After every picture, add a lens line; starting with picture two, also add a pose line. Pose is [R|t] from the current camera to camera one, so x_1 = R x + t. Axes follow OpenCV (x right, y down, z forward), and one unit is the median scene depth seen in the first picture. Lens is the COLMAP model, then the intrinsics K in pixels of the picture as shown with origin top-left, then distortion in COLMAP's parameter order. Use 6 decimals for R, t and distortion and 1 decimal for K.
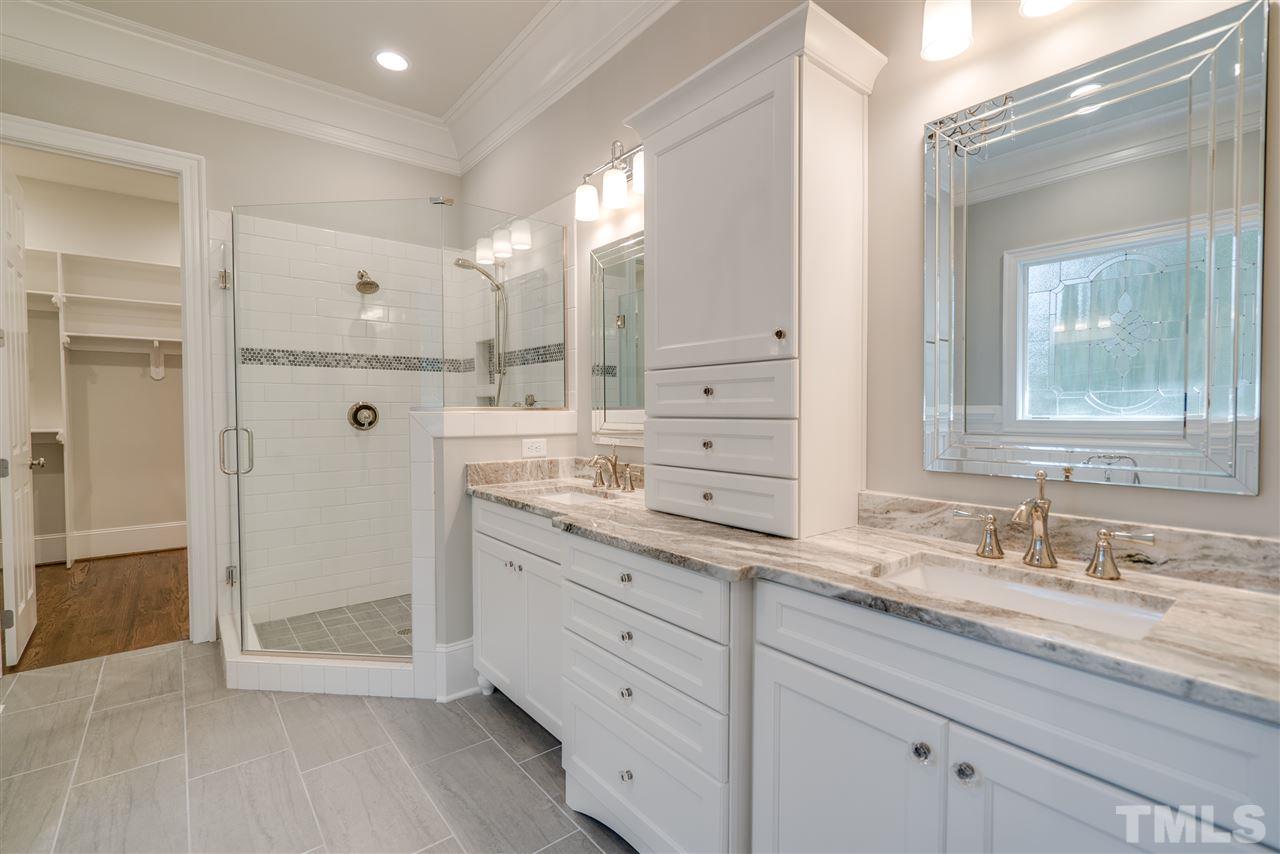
lens RADIAL K [[578.9, 0, 634.1], [0, 578.9, 425.7], [0, 0, 1]] dist [-0.017572, 0.012232]
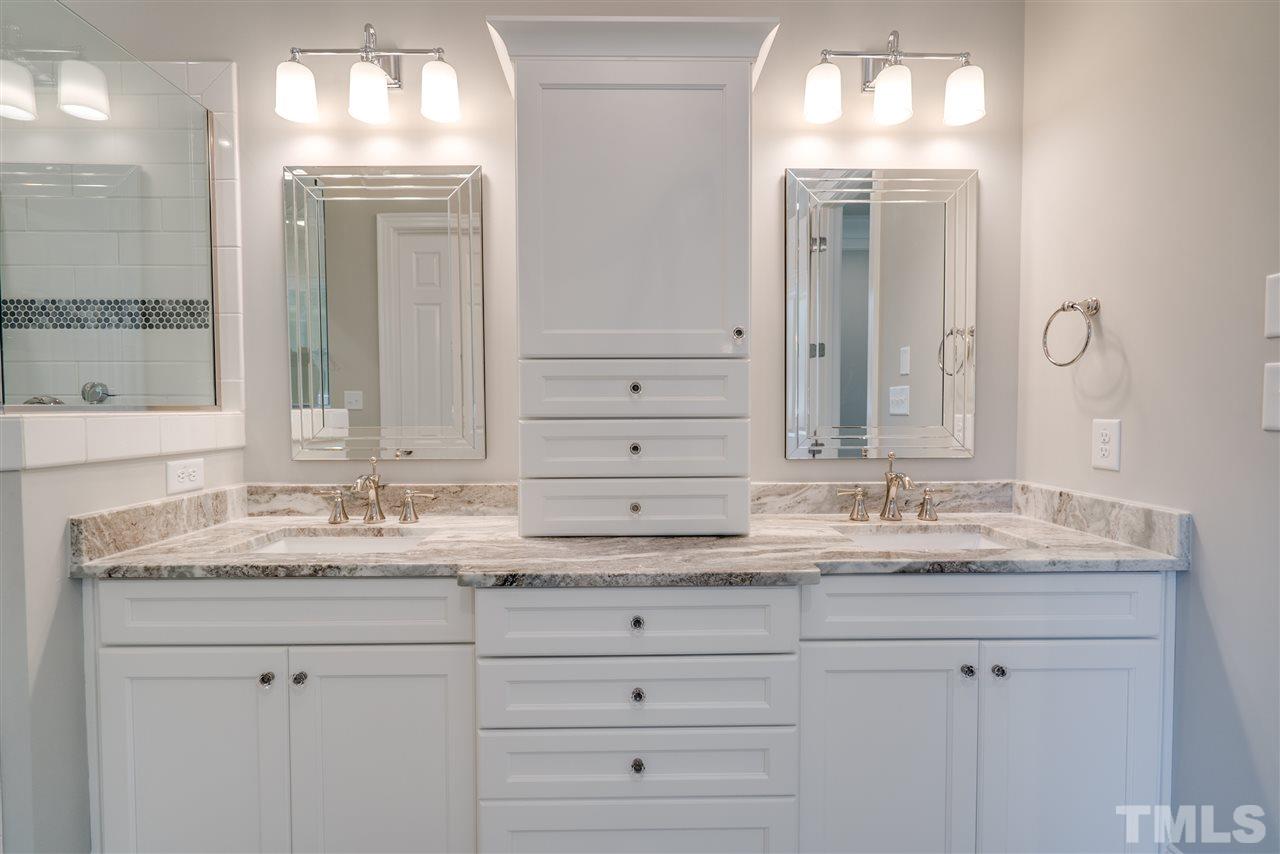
lens RADIAL K [[578.9, 0, 634.1], [0, 578.9, 425.7], [0, 0, 1]] dist [-0.017572, 0.012232]
pose [[0.610686, -0.025242, 0.791470, -0.572885], [0.023381, 0.999631, 0.013840, -0.014220], [-0.791527, 0.010054, 0.611051, 0.468755]]
